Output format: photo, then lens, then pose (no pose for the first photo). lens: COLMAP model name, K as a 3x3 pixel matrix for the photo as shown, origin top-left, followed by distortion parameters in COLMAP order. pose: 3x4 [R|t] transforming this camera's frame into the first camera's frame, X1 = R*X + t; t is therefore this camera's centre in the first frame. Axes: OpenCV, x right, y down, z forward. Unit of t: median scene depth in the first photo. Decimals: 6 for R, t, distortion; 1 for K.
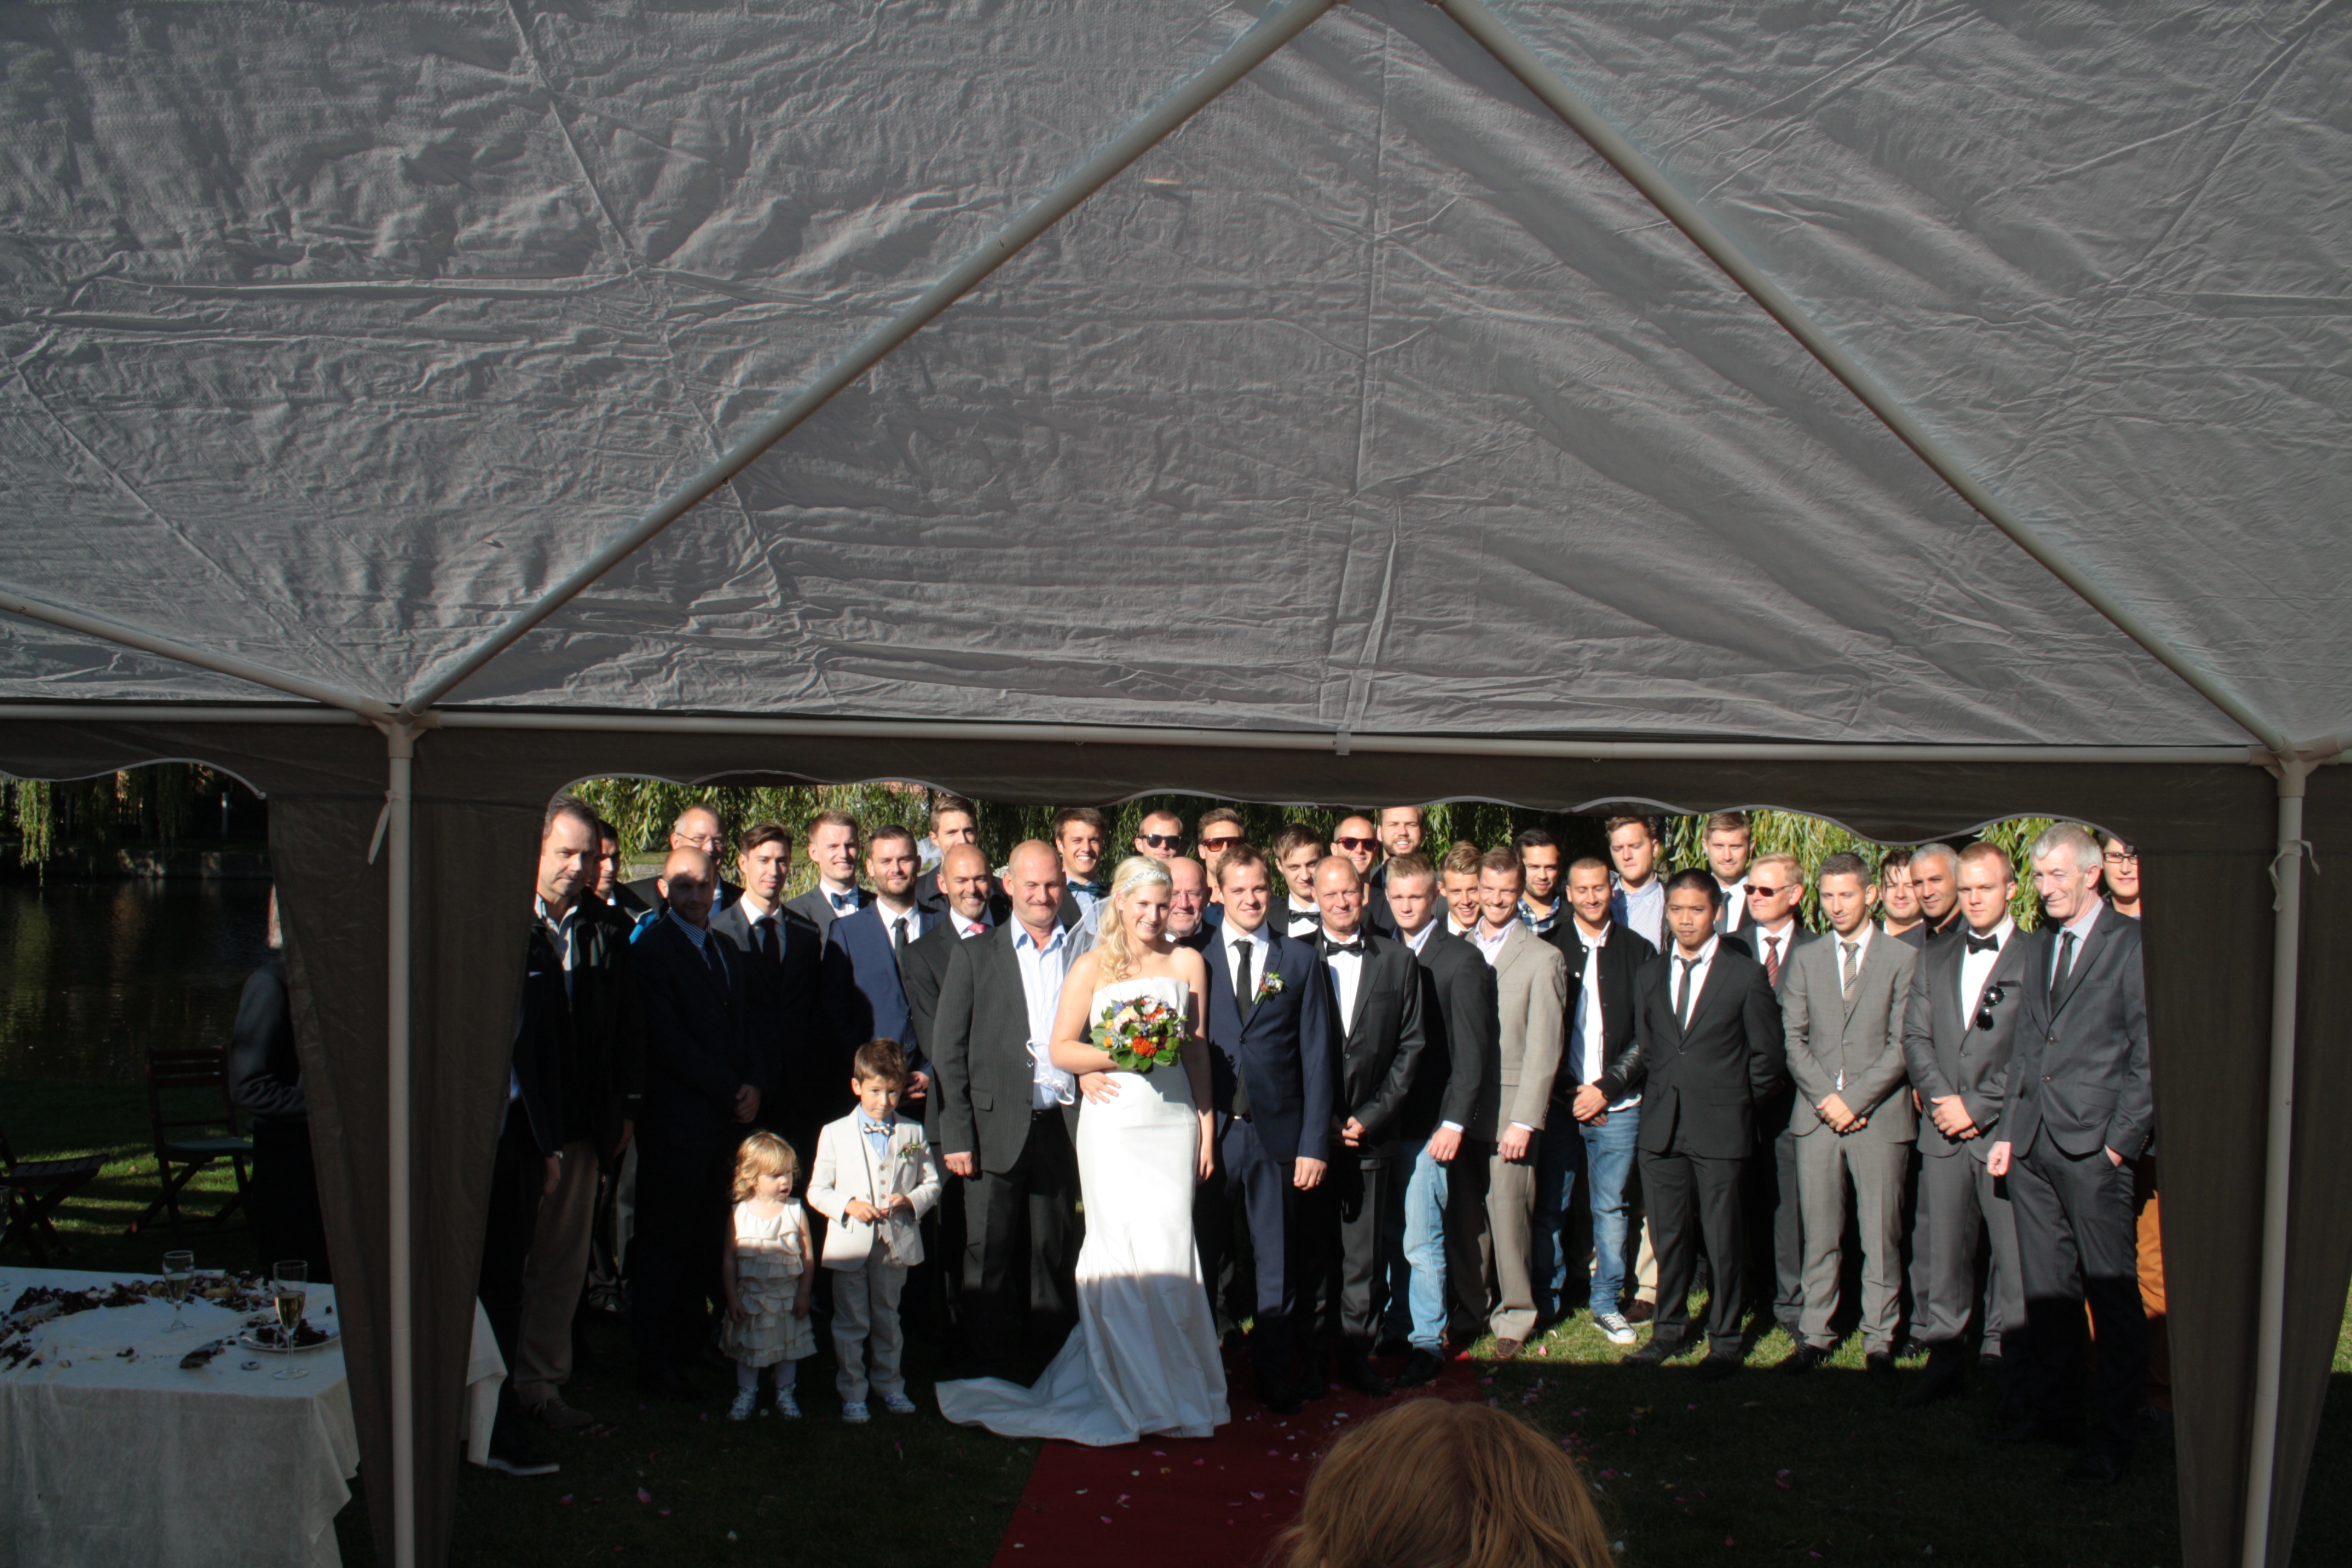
lens RADIAL K [[2057.7, 0, 1176.0], [0, 2057.7, 784.0], [0, 0, 1]] dist [-0.183035, 0.211422]
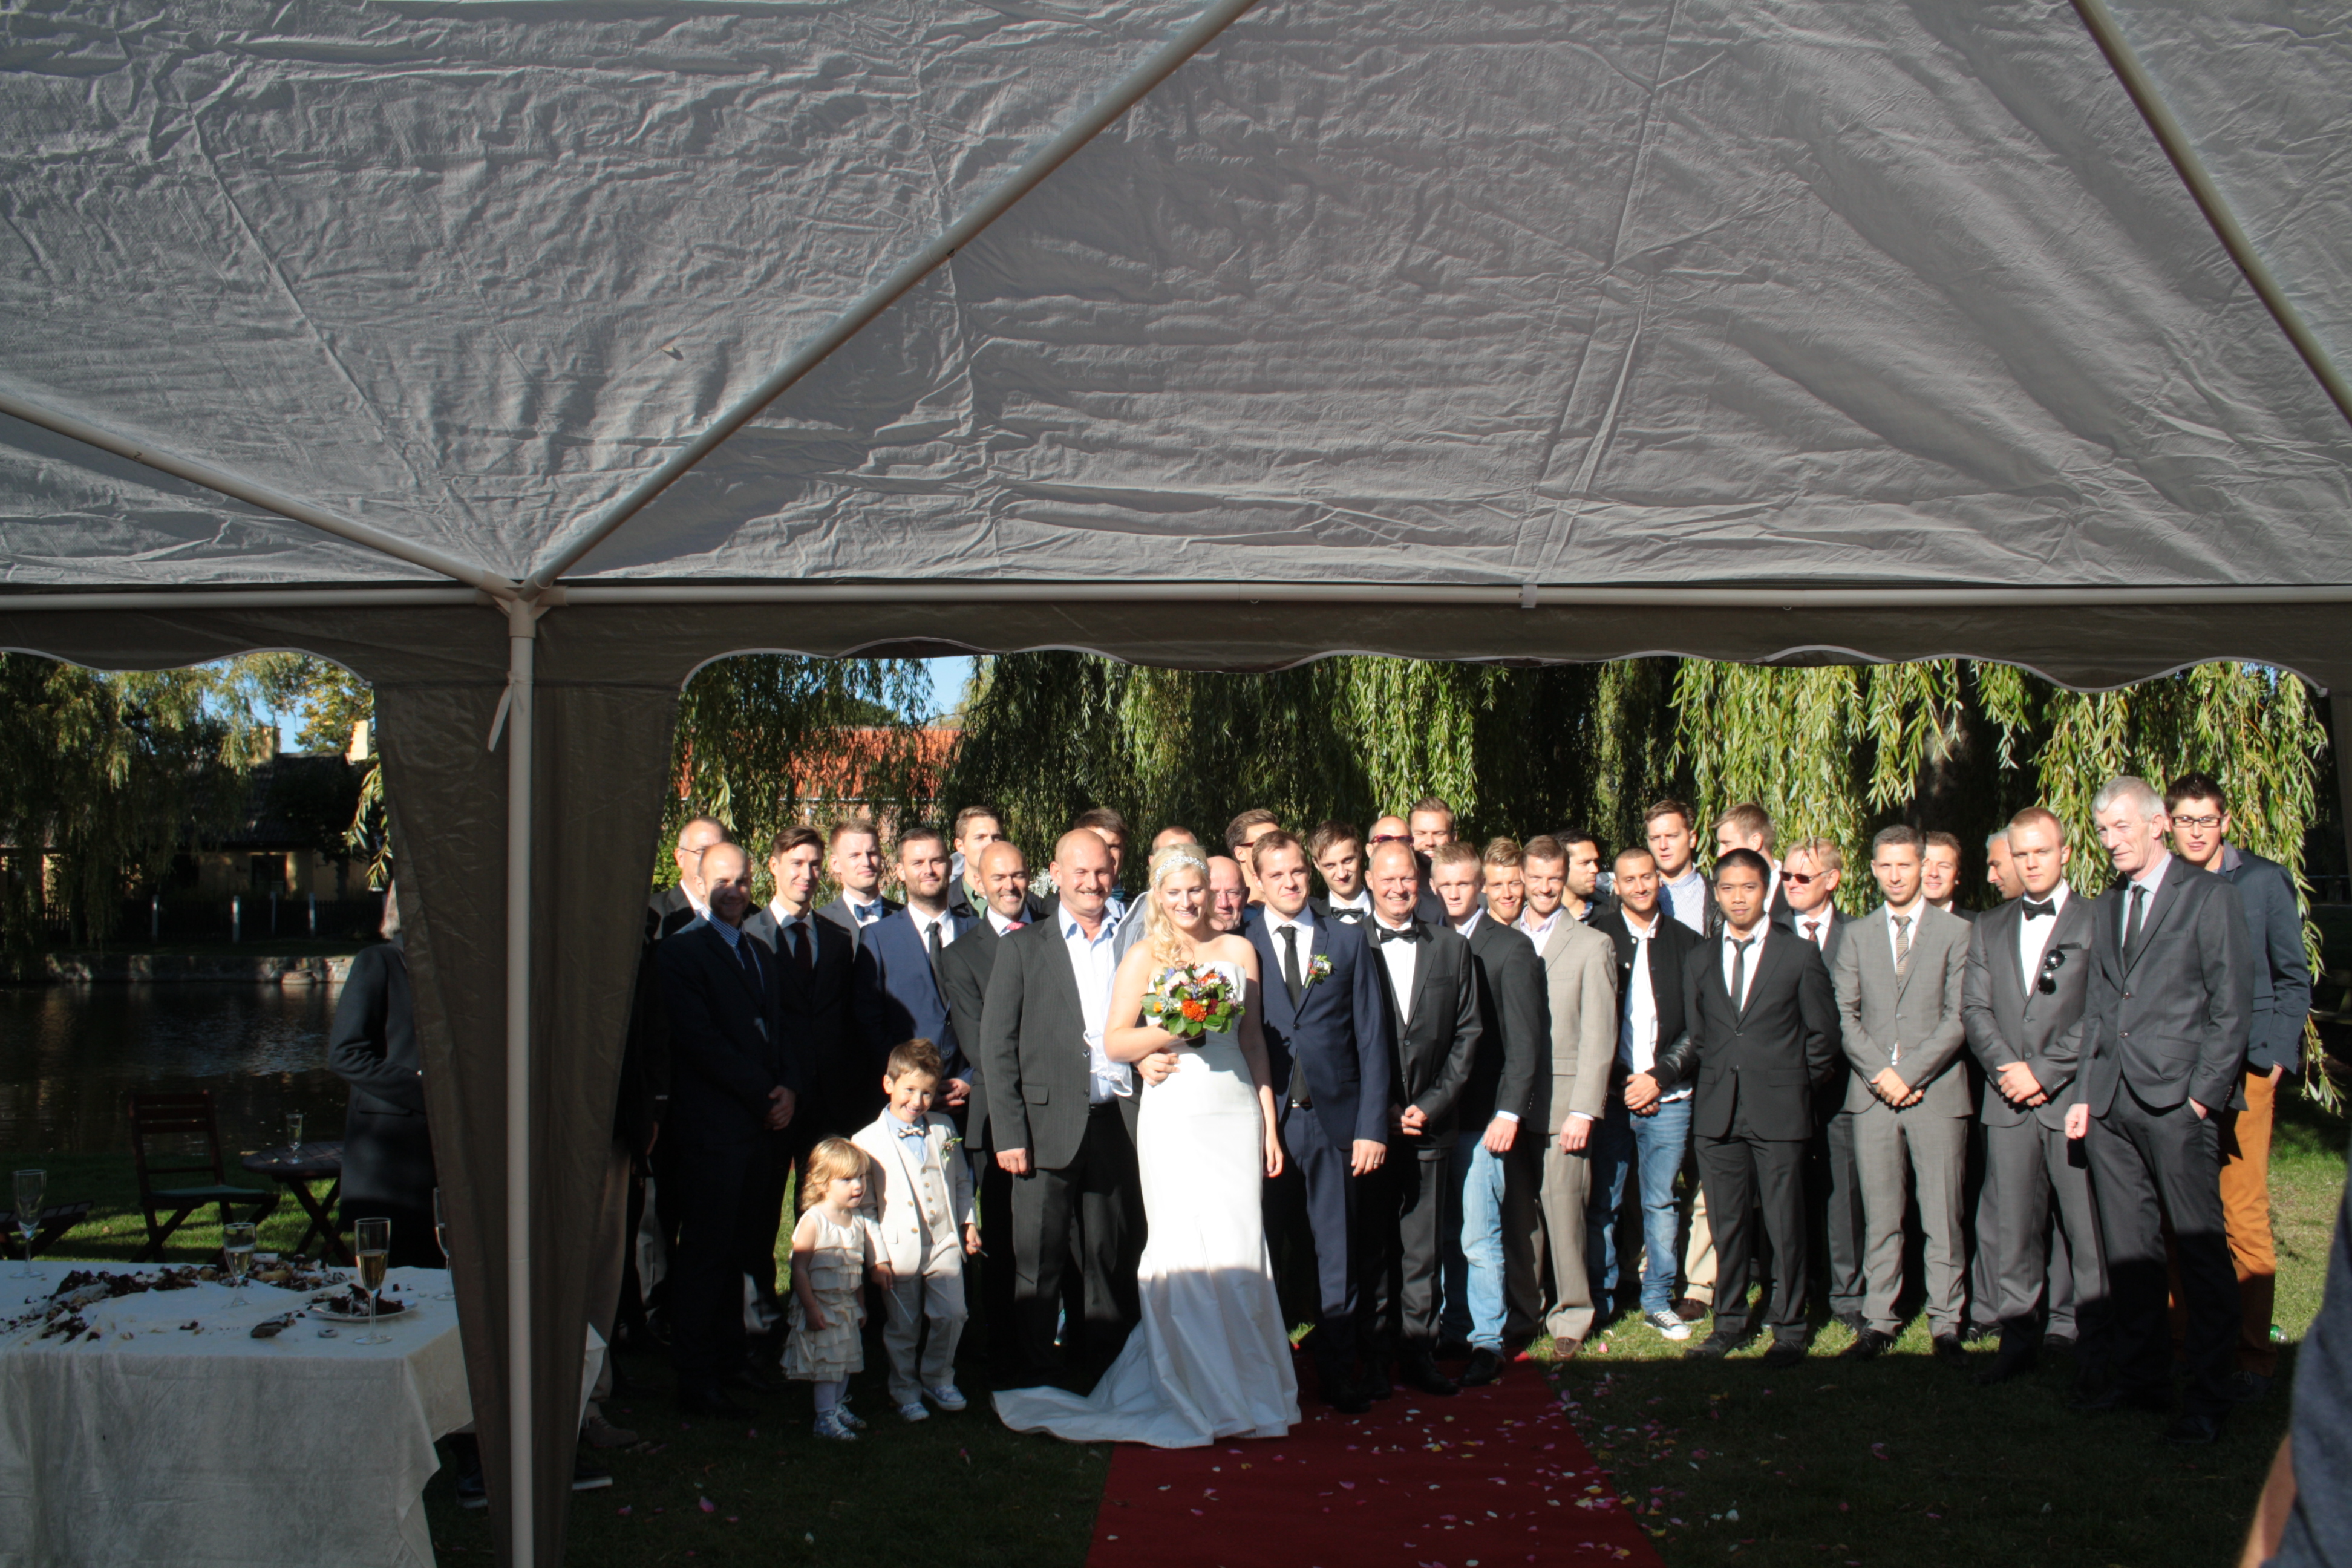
lens RADIAL K [[2043.2, 0, 1176.0], [0, 2043.2, 784.0], [0, 0, 1]] dist [-0.183555, 0.213313]
pose [[0.999100, -0.020310, 0.037236, -0.120963], [0.022088, 0.998605, -0.047969, 0.109225], [-0.036210, 0.048748, 0.998155, 0.061021]]
